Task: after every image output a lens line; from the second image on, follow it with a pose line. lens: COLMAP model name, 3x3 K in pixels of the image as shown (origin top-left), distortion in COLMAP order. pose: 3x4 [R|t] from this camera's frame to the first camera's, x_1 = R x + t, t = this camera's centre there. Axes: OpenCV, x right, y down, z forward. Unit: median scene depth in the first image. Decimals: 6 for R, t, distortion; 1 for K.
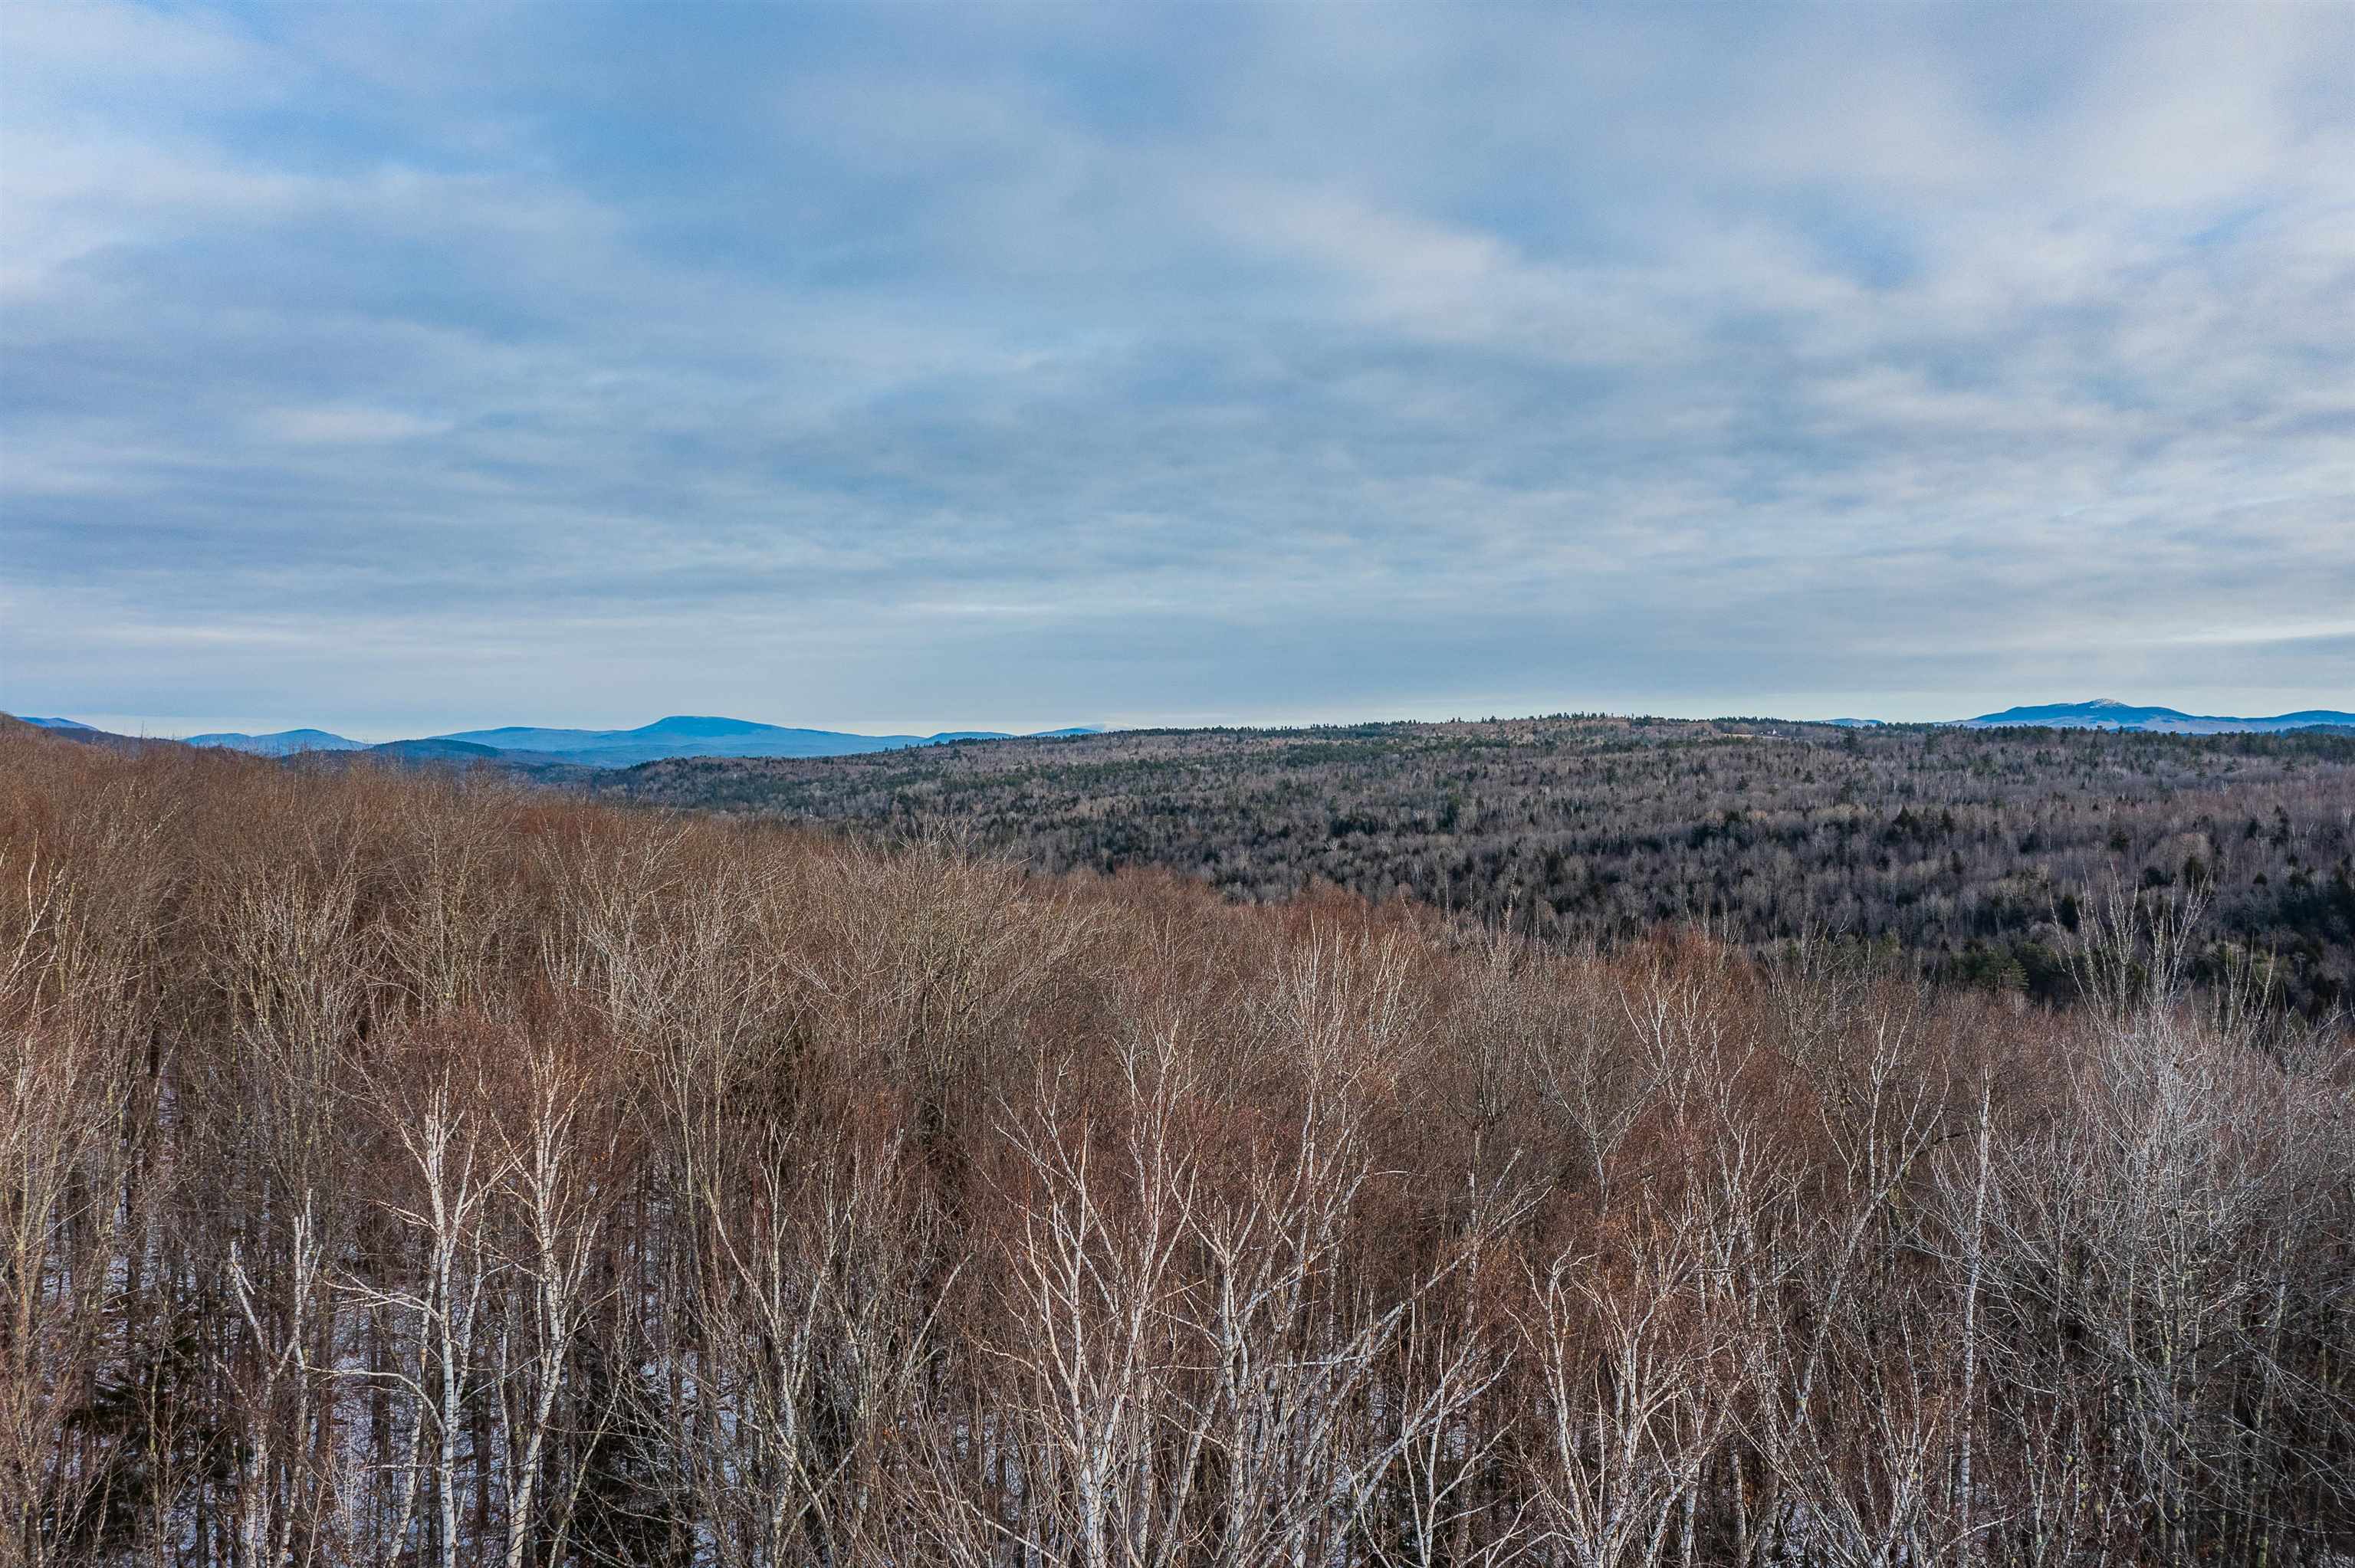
lens RADIAL K [[1879.5, 0, 1174.1], [0, 1879.5, 794.2], [0, 0, 1]] dist [-0.008604, 0.011262]
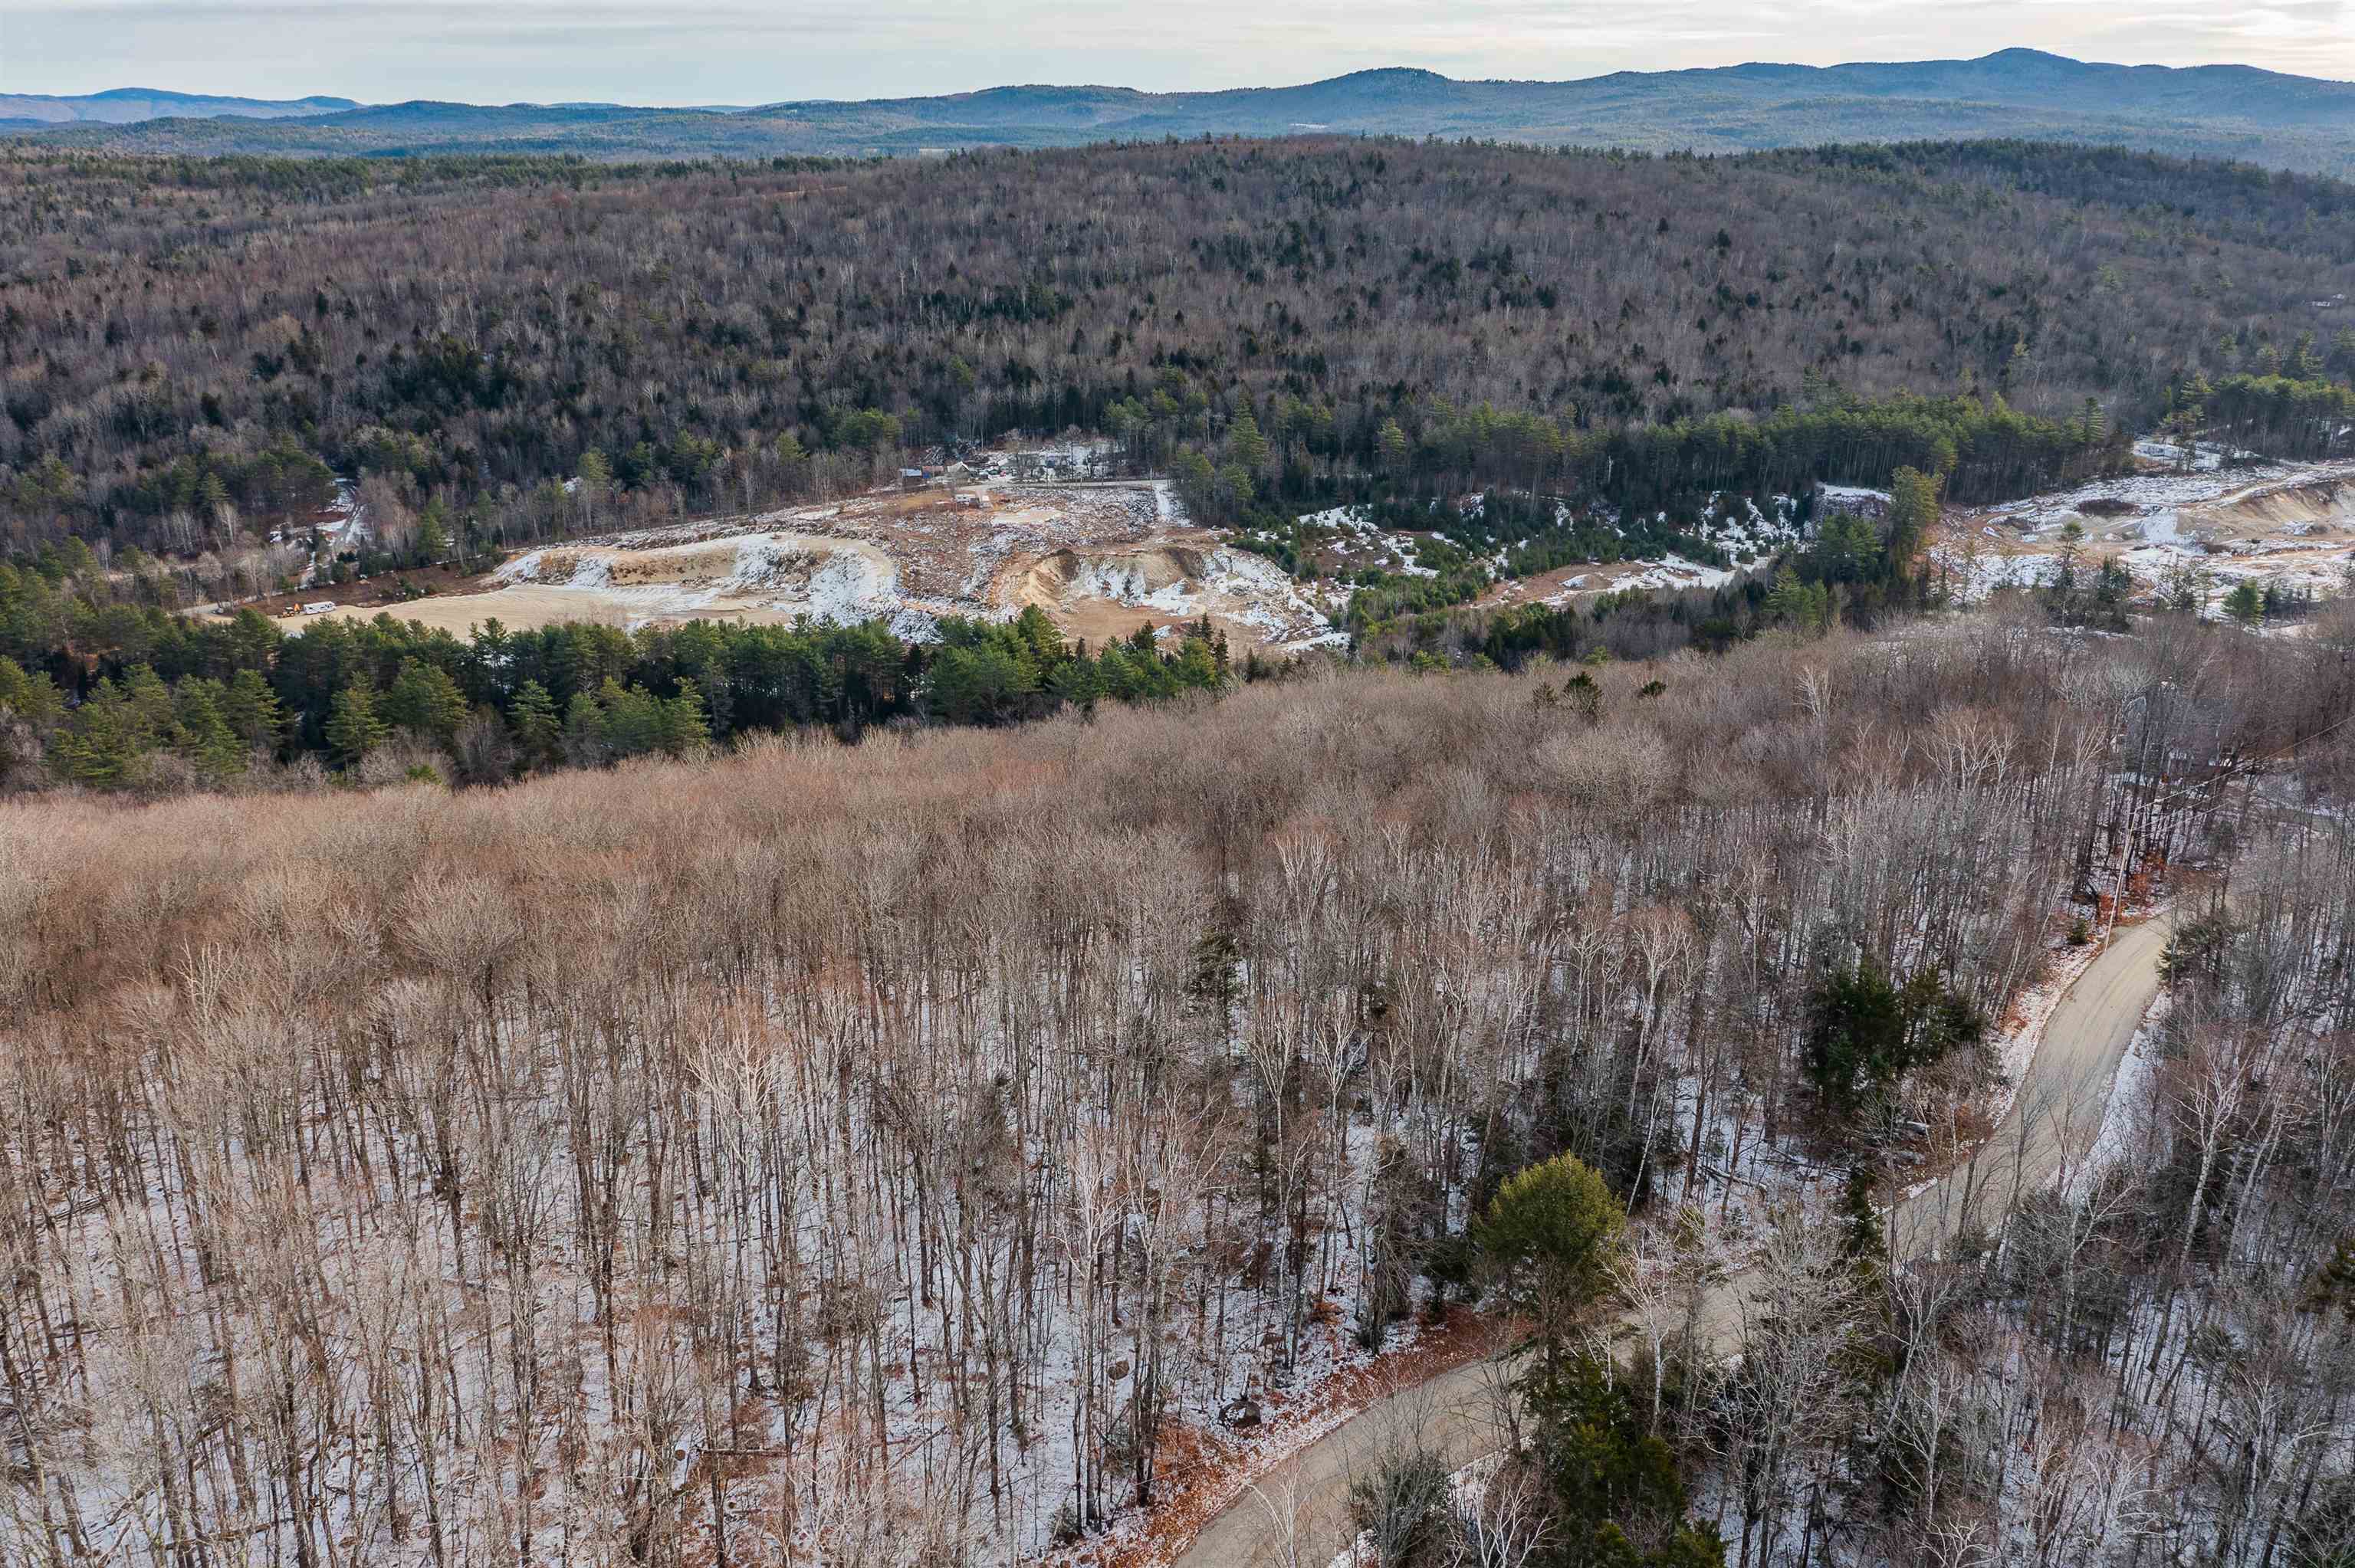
lens RADIAL K [[1879.5, 0, 1176.5], [0, 1879.5, 779.0], [0, 0, 1]] dist [-0.008604, 0.011262]
pose [[0.510717, -0.294834, 0.807614, -0.101554], [0.033835, 0.945526, 0.323785, -0.040891], [-0.859083, -0.138037, 0.492871, -0.010534]]
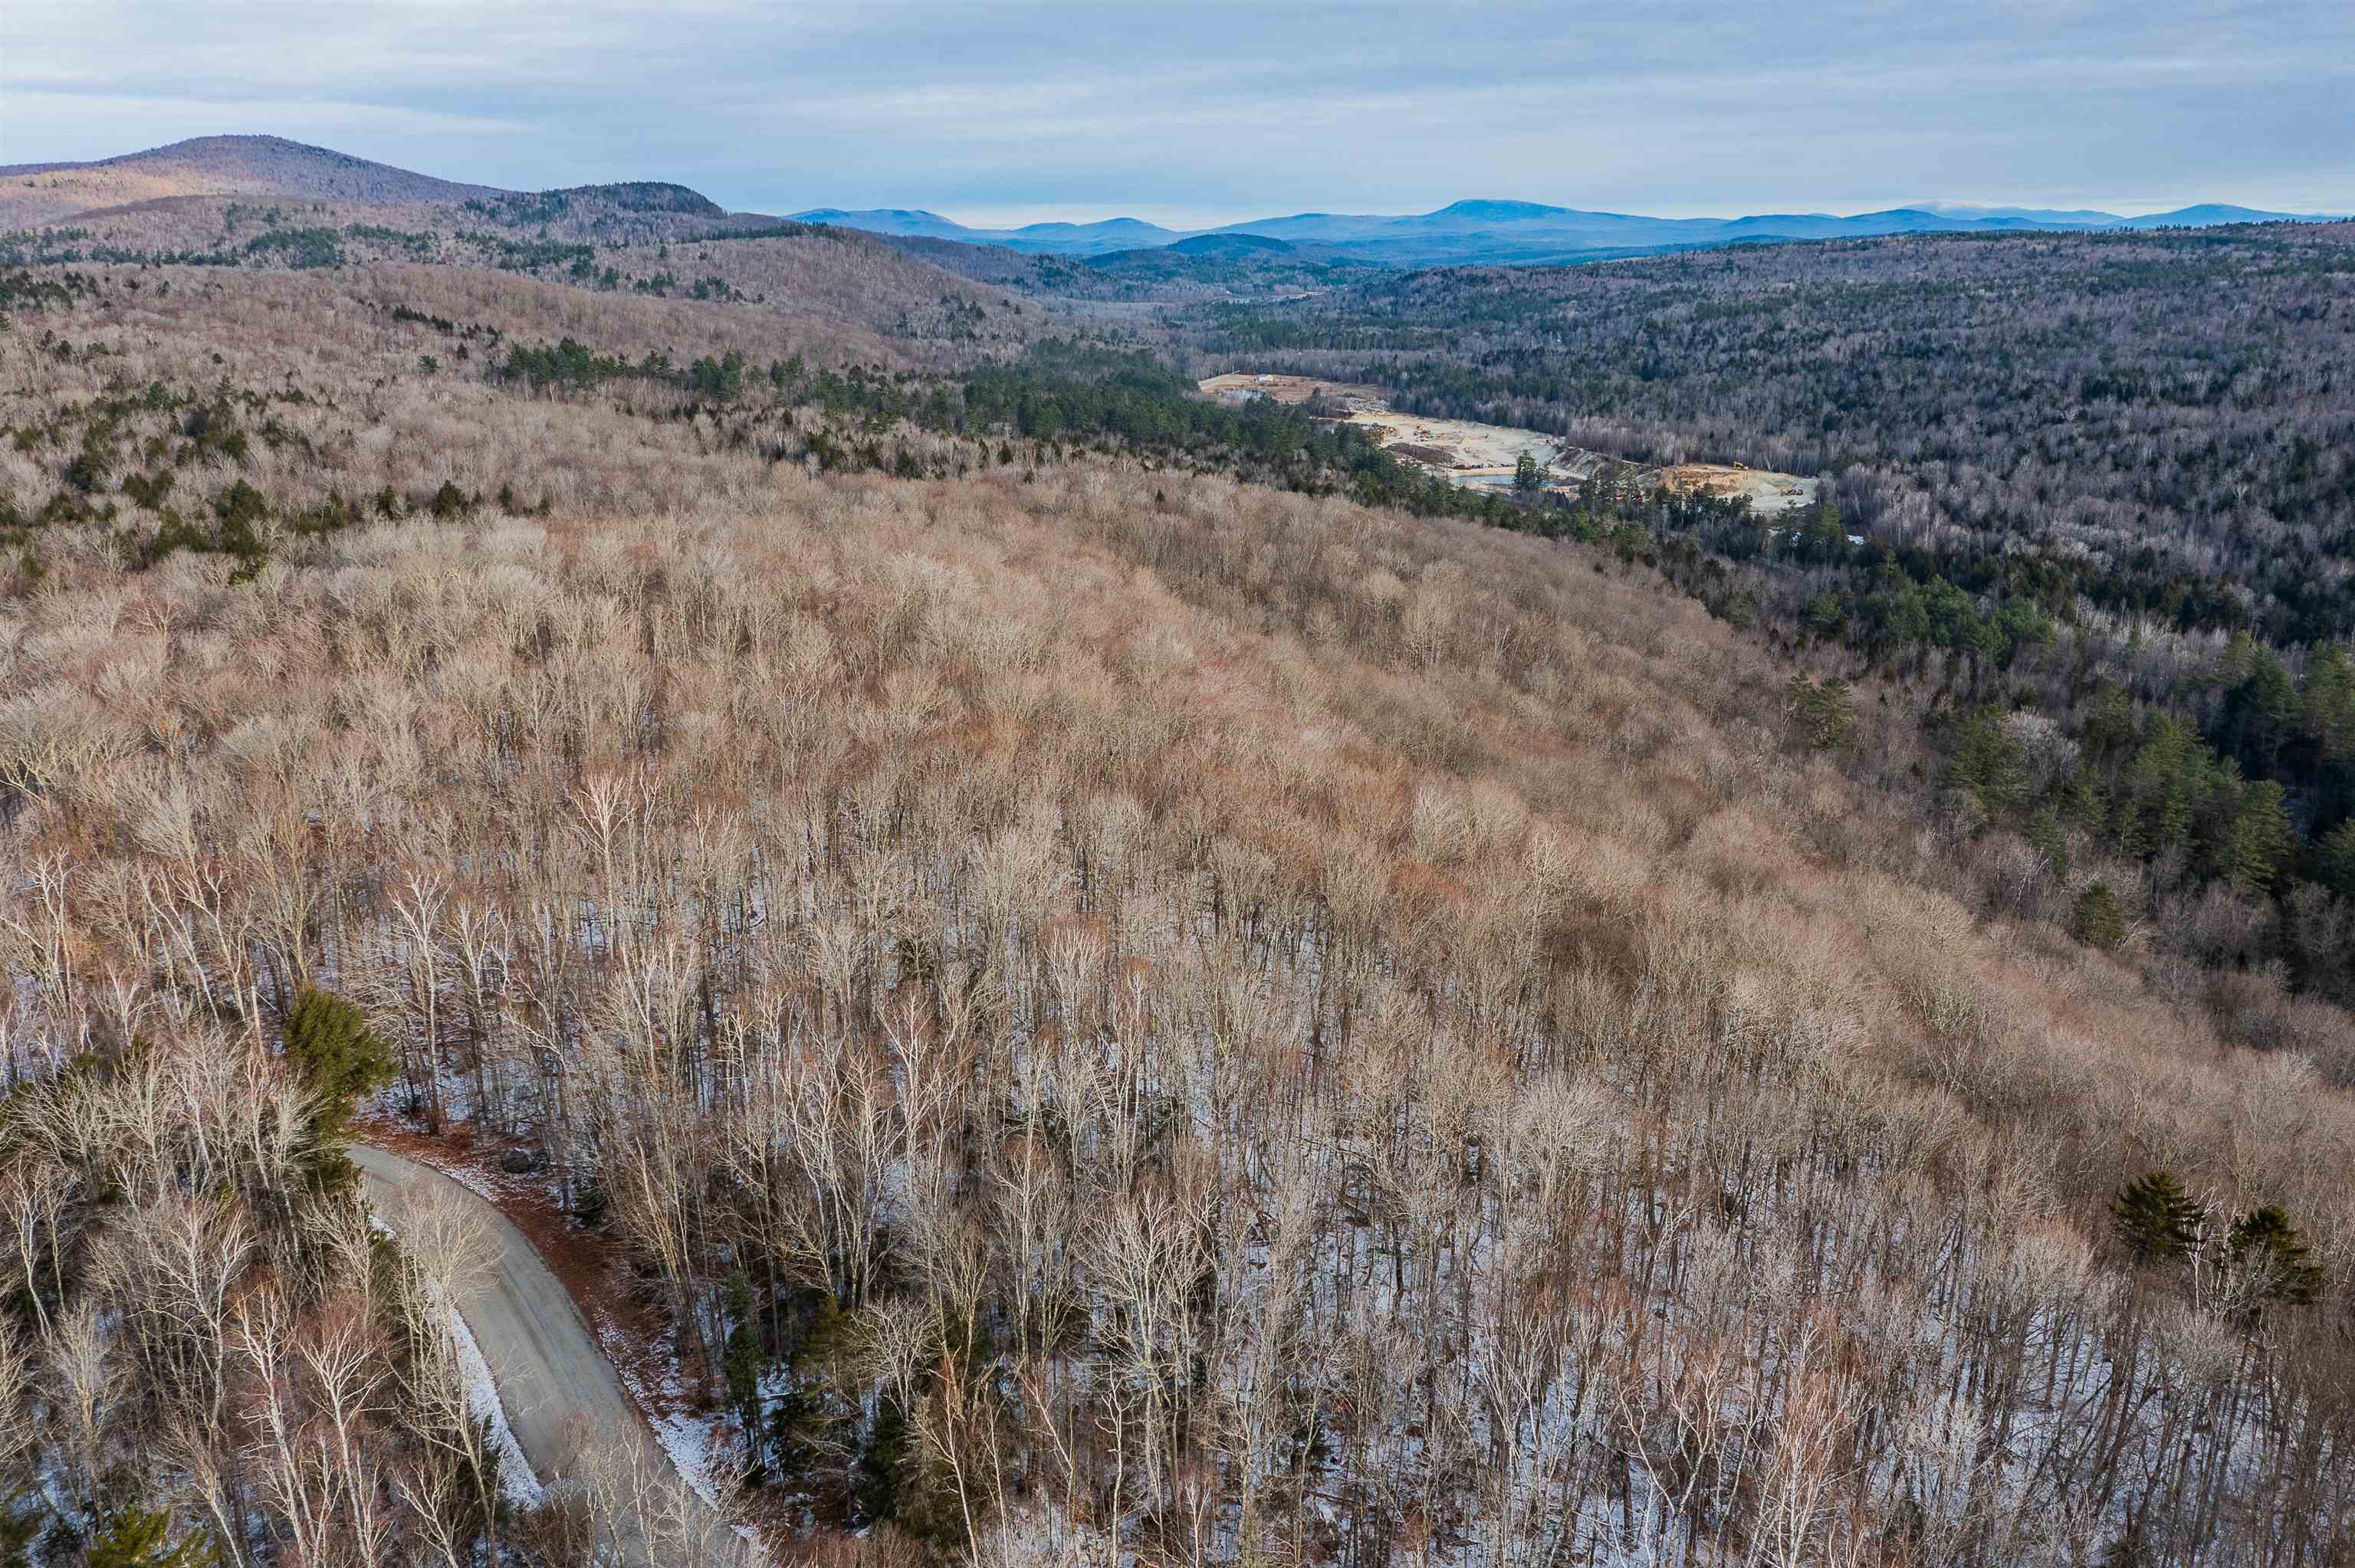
lens RADIAL K [[1879.5, 0, 1177.8], [0, 1879.5, 791.7], [0, 0, 1]] dist [-0.008604, 0.011262]
pose [[0.918476, 0.109047, -0.380145, 0.053999], [-0.005460, 0.964638, 0.263521, -0.037414], [0.395439, -0.239963, 0.886592, -0.060578]]
